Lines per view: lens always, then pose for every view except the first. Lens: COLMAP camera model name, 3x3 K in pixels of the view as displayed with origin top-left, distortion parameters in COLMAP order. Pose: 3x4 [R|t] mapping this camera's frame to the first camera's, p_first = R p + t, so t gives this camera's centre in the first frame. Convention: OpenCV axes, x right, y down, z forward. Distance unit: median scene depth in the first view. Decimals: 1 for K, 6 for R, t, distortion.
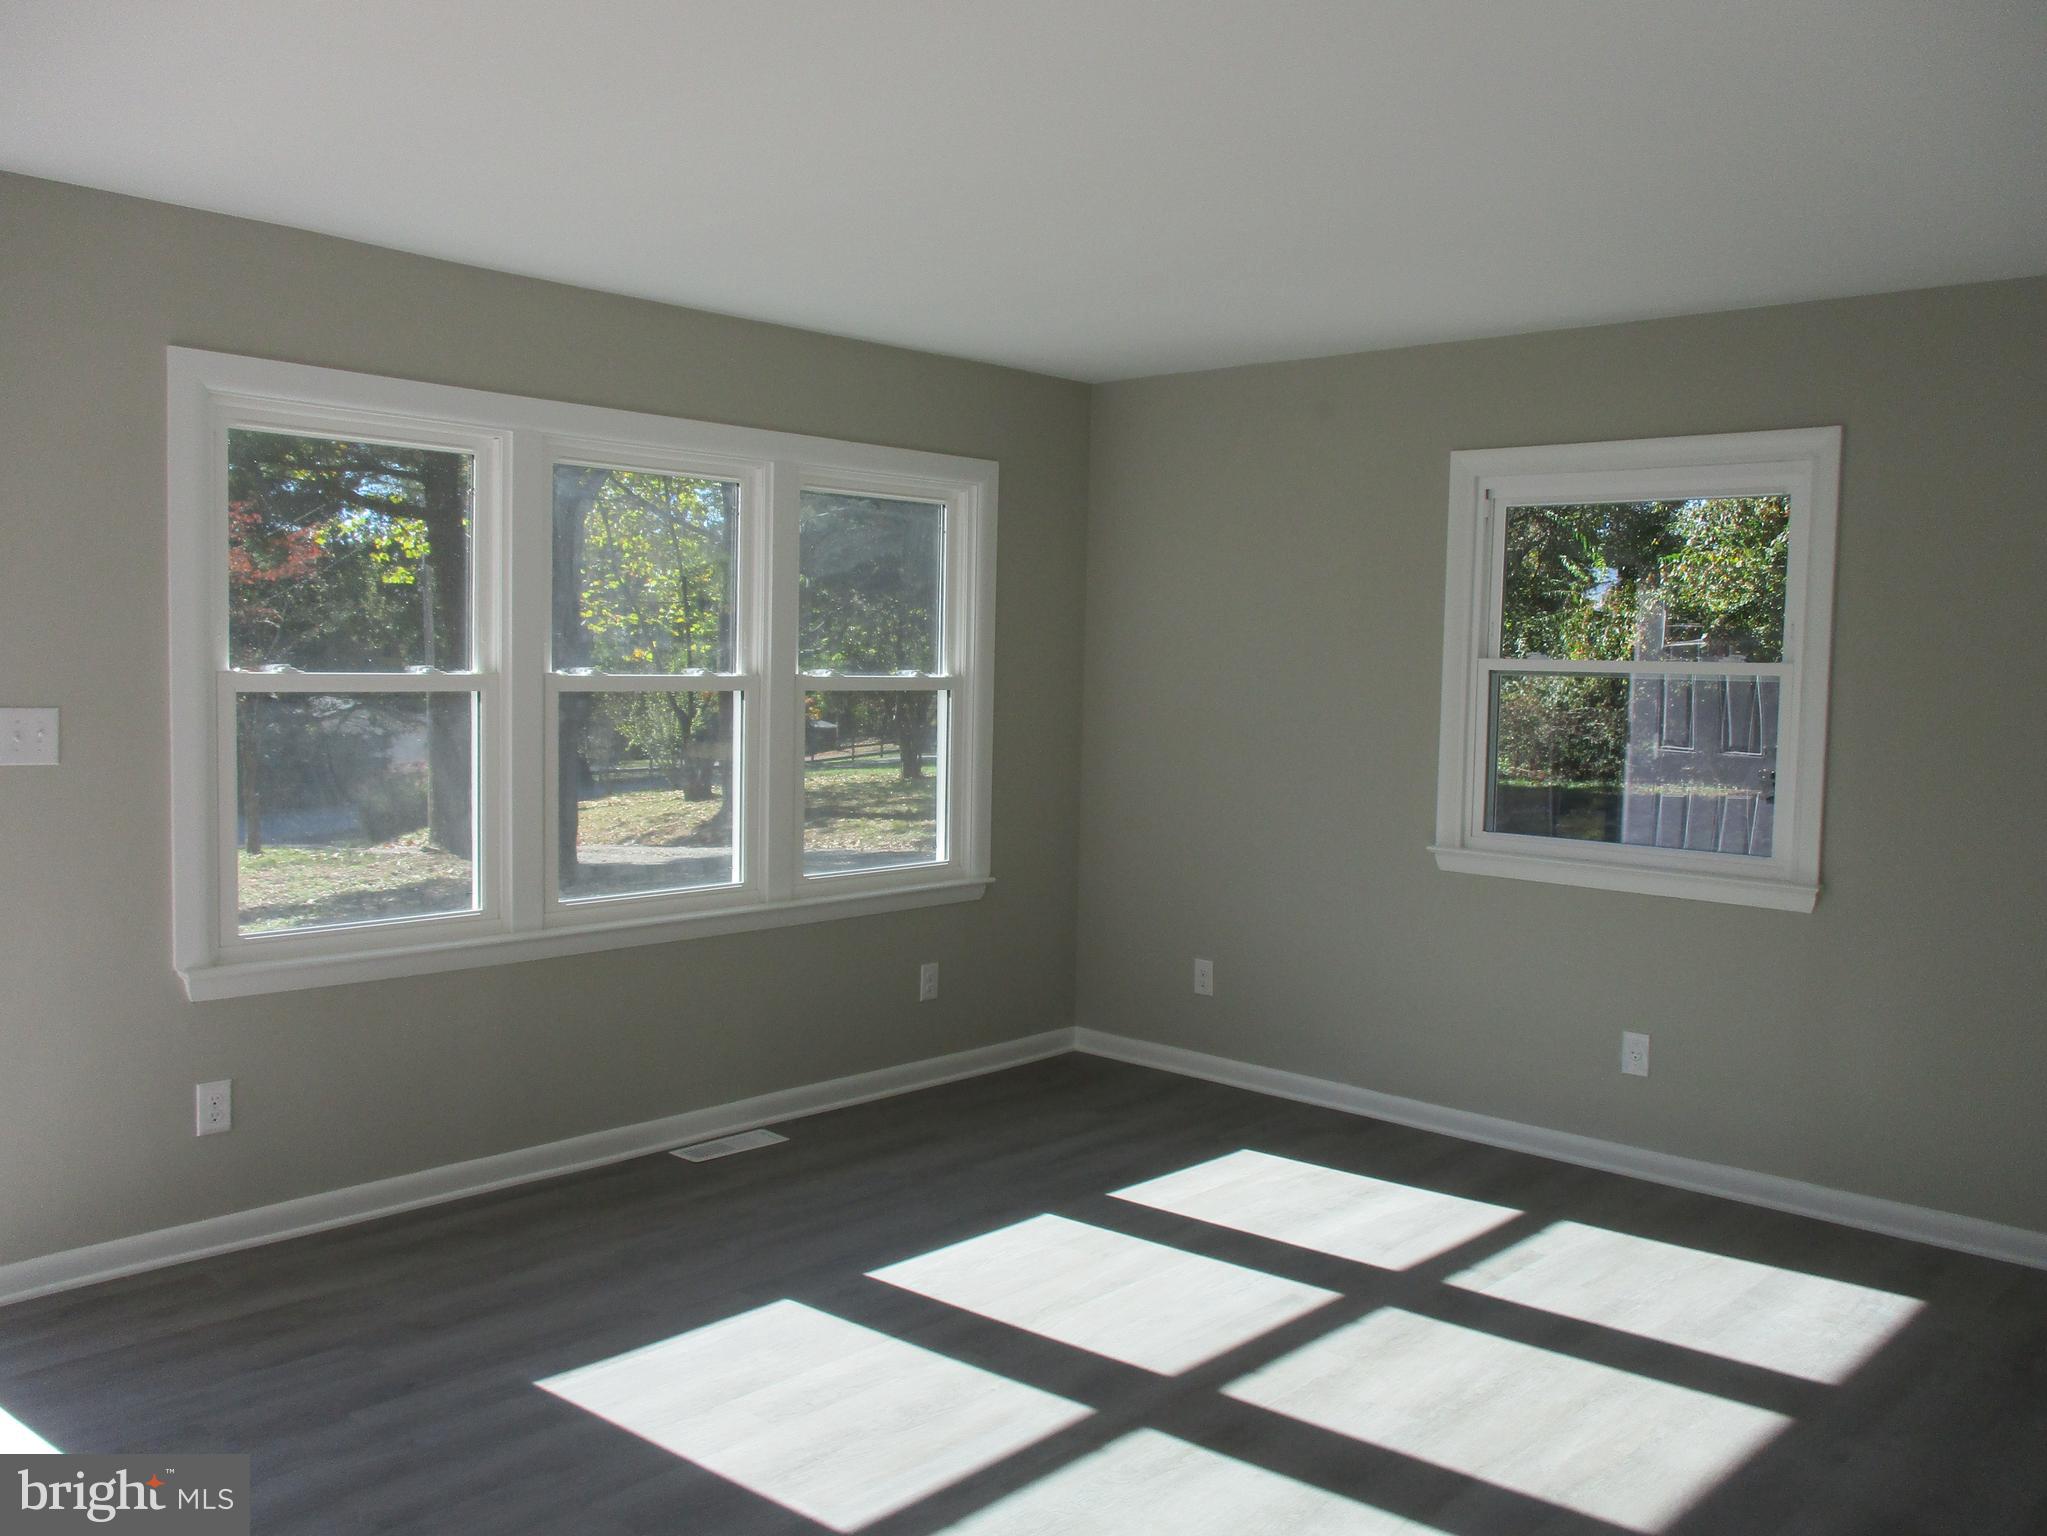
lens RADIAL K [[1691.9, 0, 1038.9], [0, 1691.9, 767.1], [0, 0, 1]] dist [-0.025443, 0.000155]
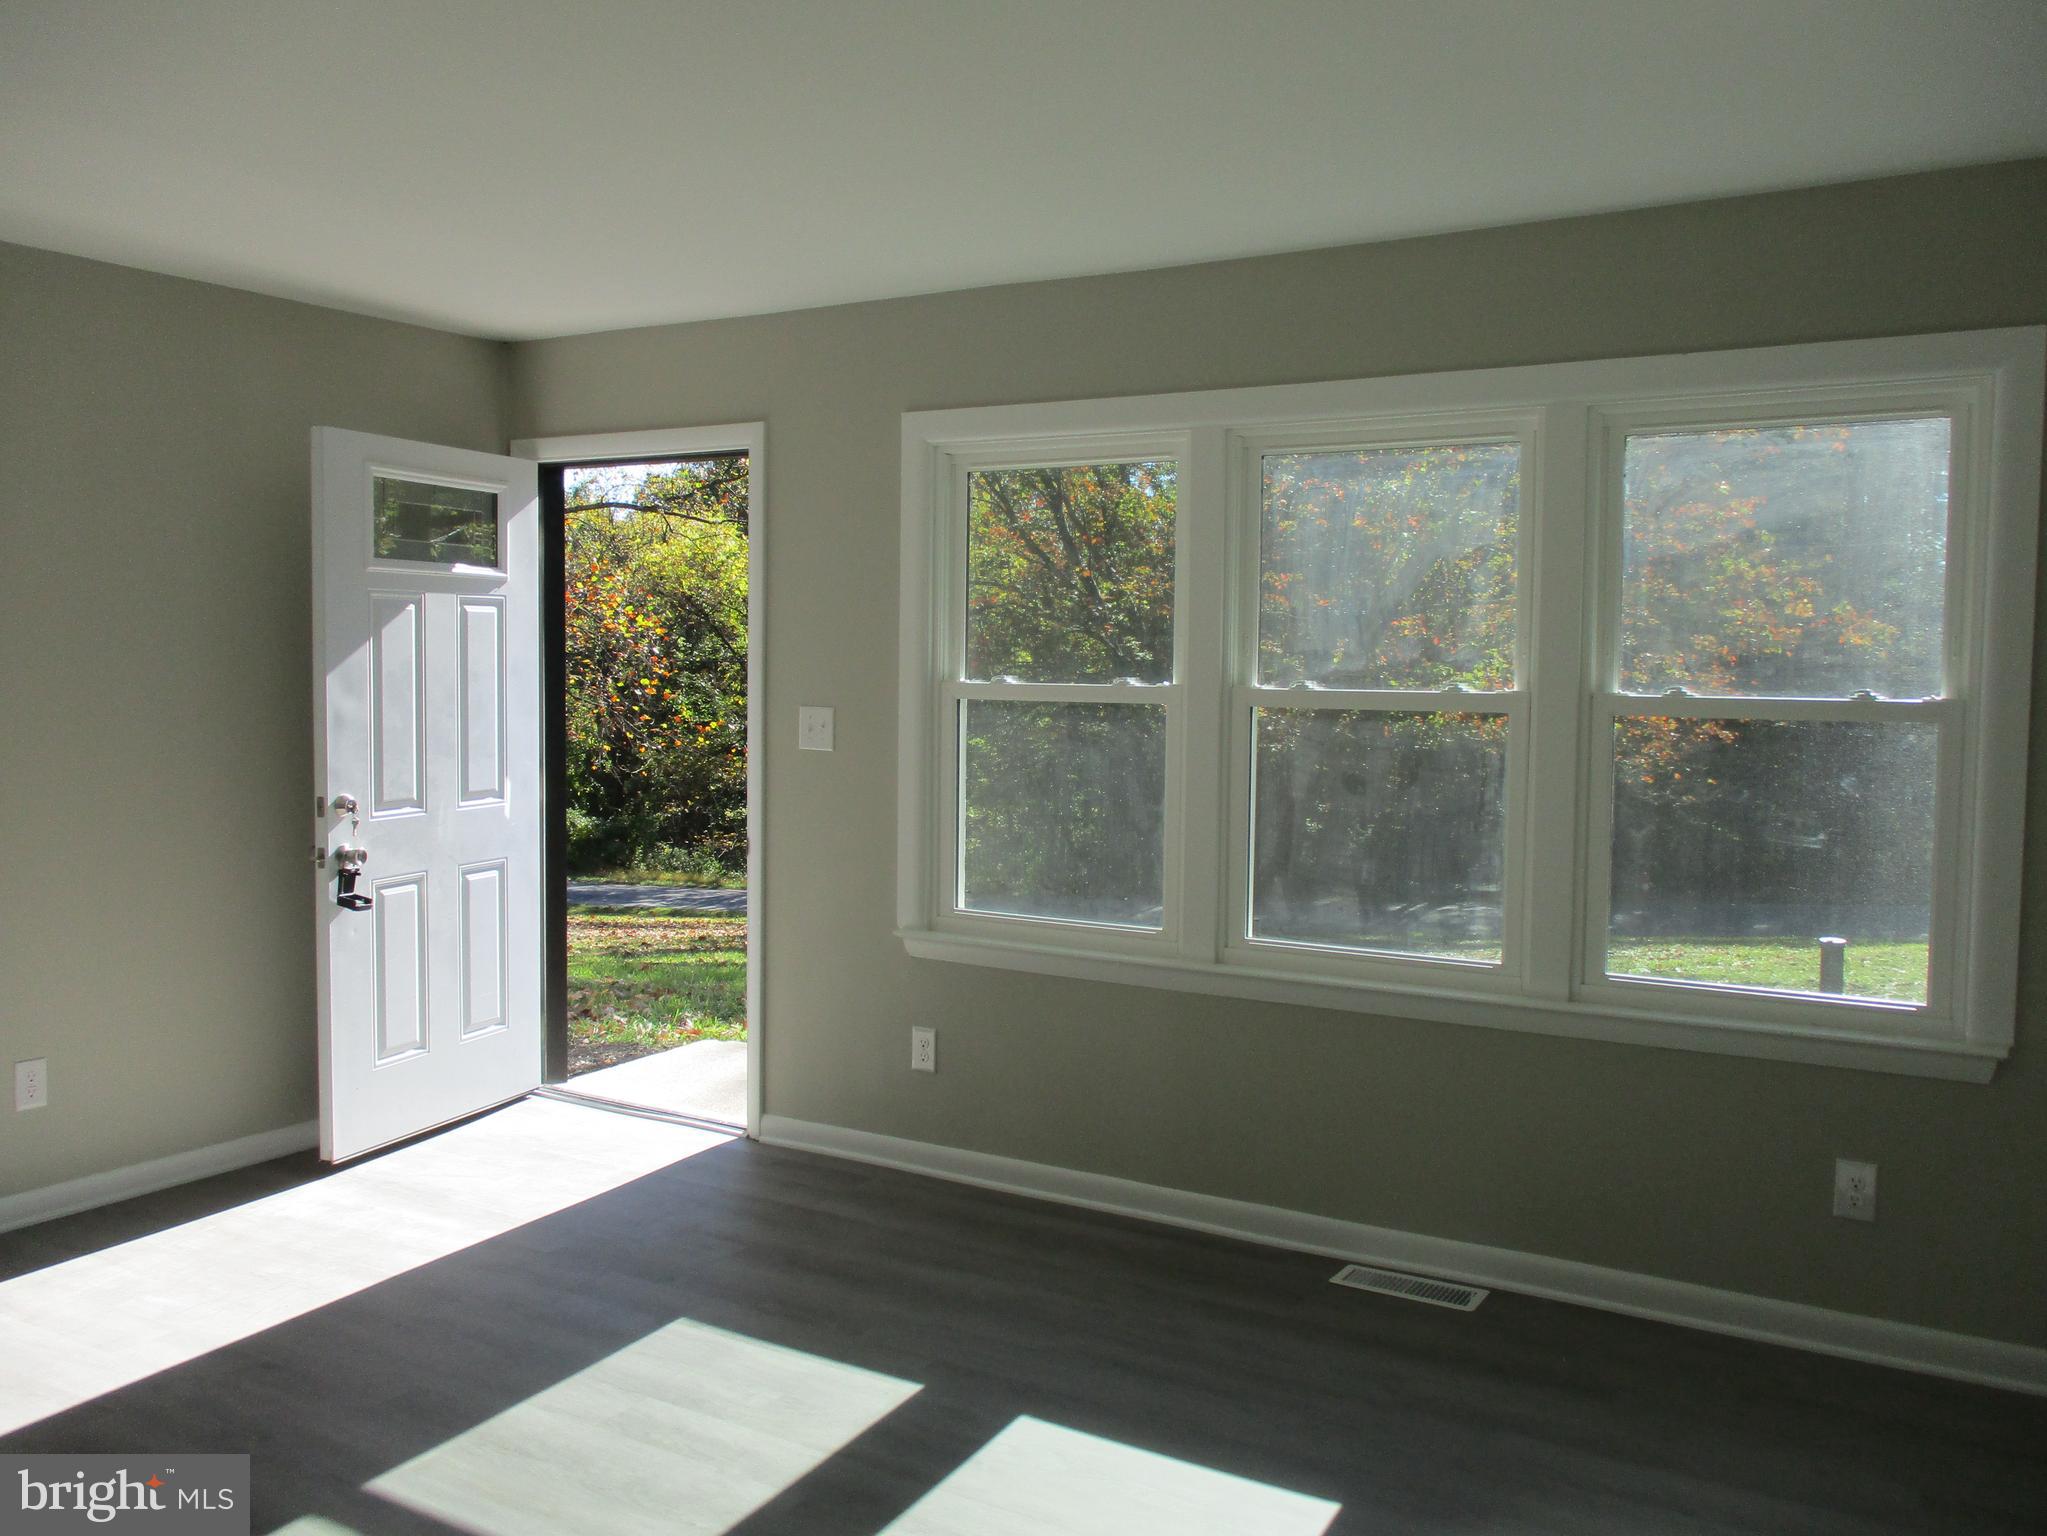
lens RADIAL K [[1691.9, 0, 1027.6], [0, 1691.9, 764.7], [0, 0, 1]] dist [-0.025443, 0.000155]
pose [[0.196376, 0.039754, -0.979722, 0.673391], [-0.070597, 0.997158, 0.026311, -0.033437], [0.977984, 0.063998, 0.198625, 0.812490]]
